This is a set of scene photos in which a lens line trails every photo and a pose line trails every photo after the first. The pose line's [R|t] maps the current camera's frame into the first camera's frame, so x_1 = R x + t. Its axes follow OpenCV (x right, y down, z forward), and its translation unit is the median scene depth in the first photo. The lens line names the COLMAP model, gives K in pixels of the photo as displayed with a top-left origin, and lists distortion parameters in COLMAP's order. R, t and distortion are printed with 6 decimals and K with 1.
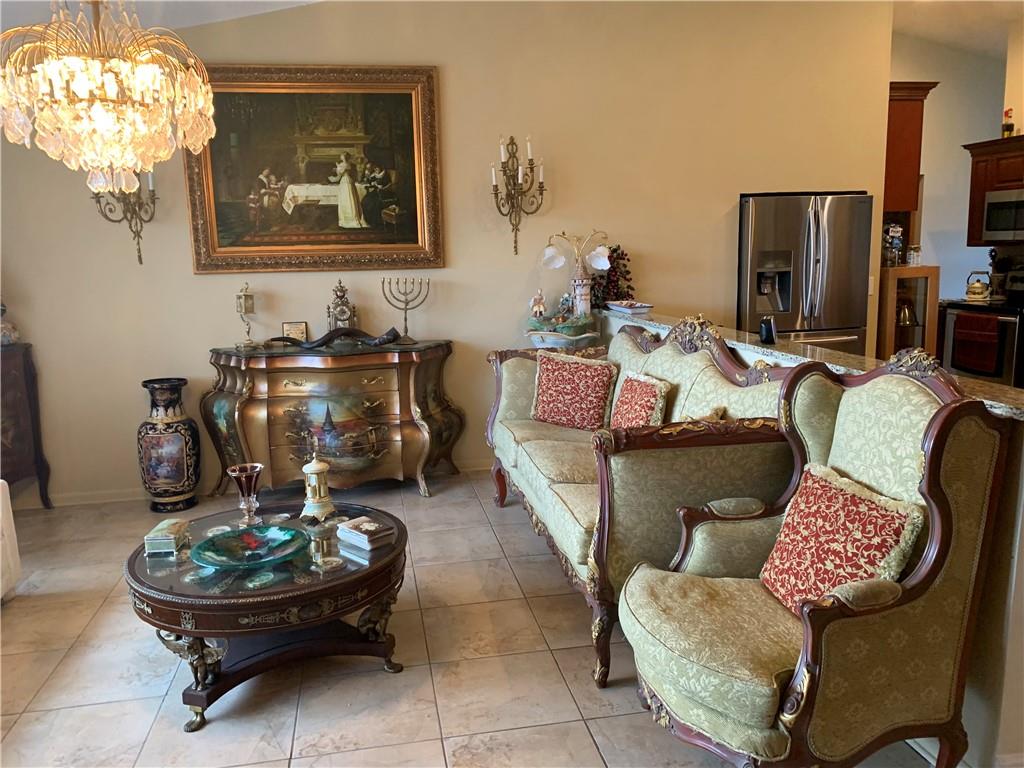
lens RADIAL K [[767.4, 0, 512.0], [0, 767.4, 384.0], [0, 0, 1]] dist [-0.000542, -0.004885]
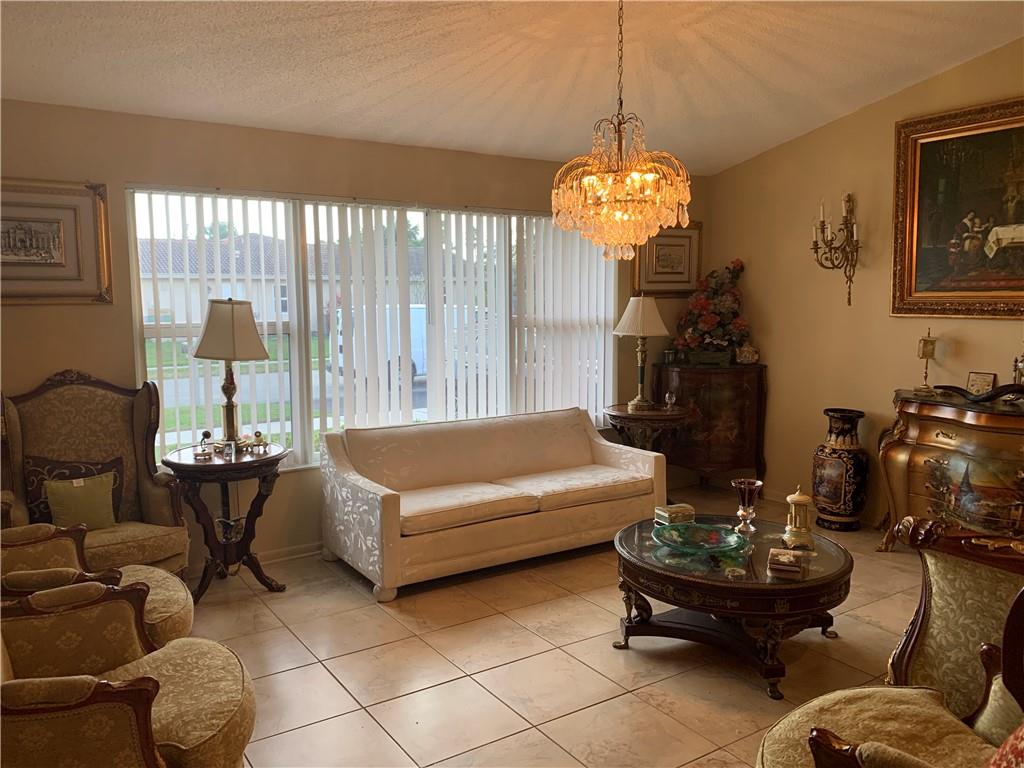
lens RADIAL K [[780.5, 0, 512.0], [0, 780.5, 384.0], [0, 0, 1]] dist [0.007913, 0.001747]
pose [[0.395340, 0.127865, -0.909592, 0.371610], [-0.165482, 0.983975, 0.066397, -0.037787], [0.903505, 0.124272, 0.410164, 0.102704]]
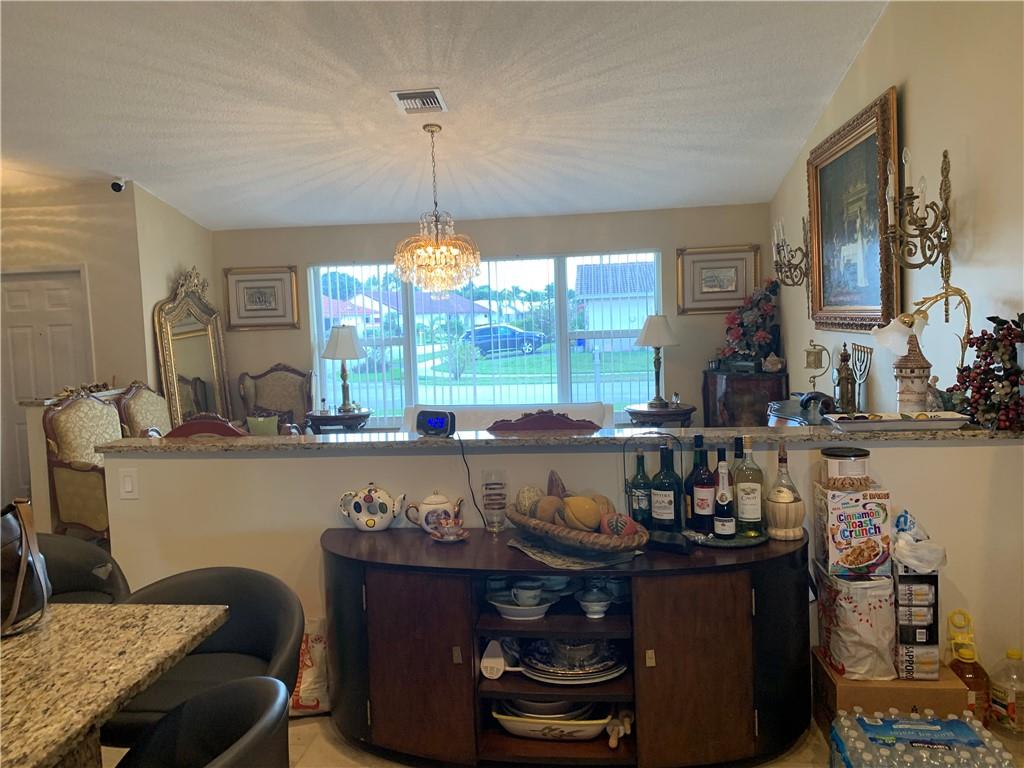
lens RADIAL K [[767.4, 0, 512.0], [0, 767.4, 384.0], [0, 0, 1]] dist [-0.000542, -0.004885]
pose [[-0.272689, 0.117765, -0.954868, 0.806322], [-0.126766, 0.979430, 0.156996, -0.185401], [0.953714, 0.163856, -0.252151, 0.872933]]
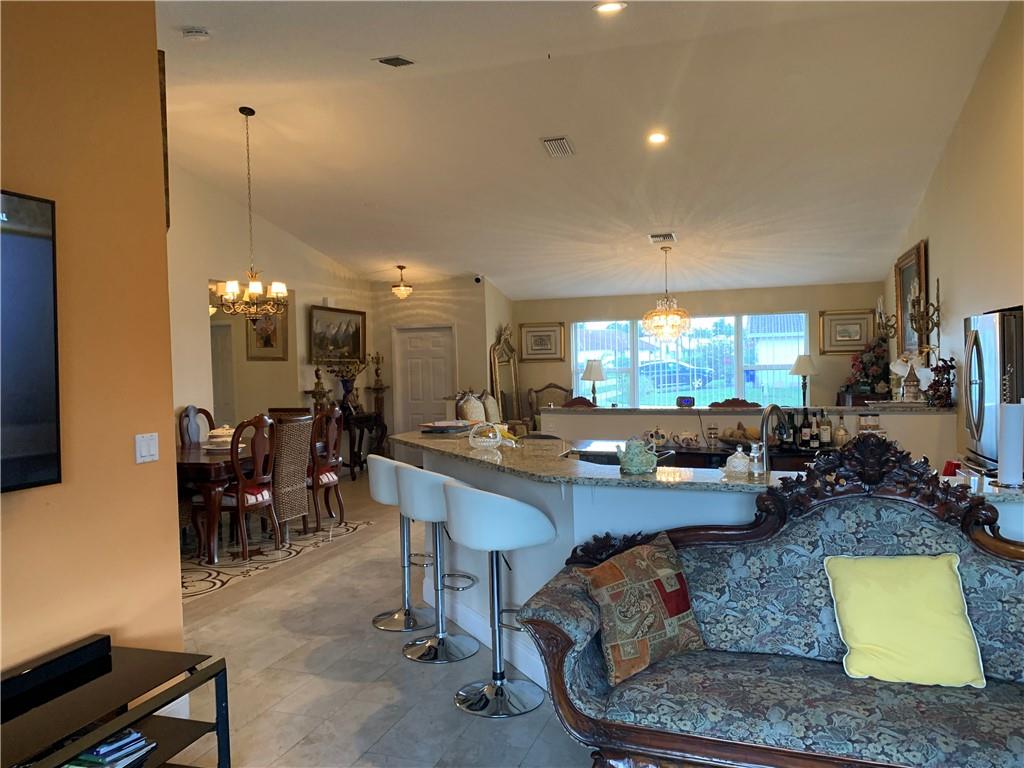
lens RADIAL K [[751.1, 0, 496.6], [0, 751.1, 395.3], [0, 0, 1]] dist [-0.005494, -0.006970]
pose [[-0.489157, 0.079123, -0.868599, 1.641329], [-0.115734, 0.981182, 0.154554, -0.237658], [0.864483, 0.176128, -0.470795, 1.017655]]
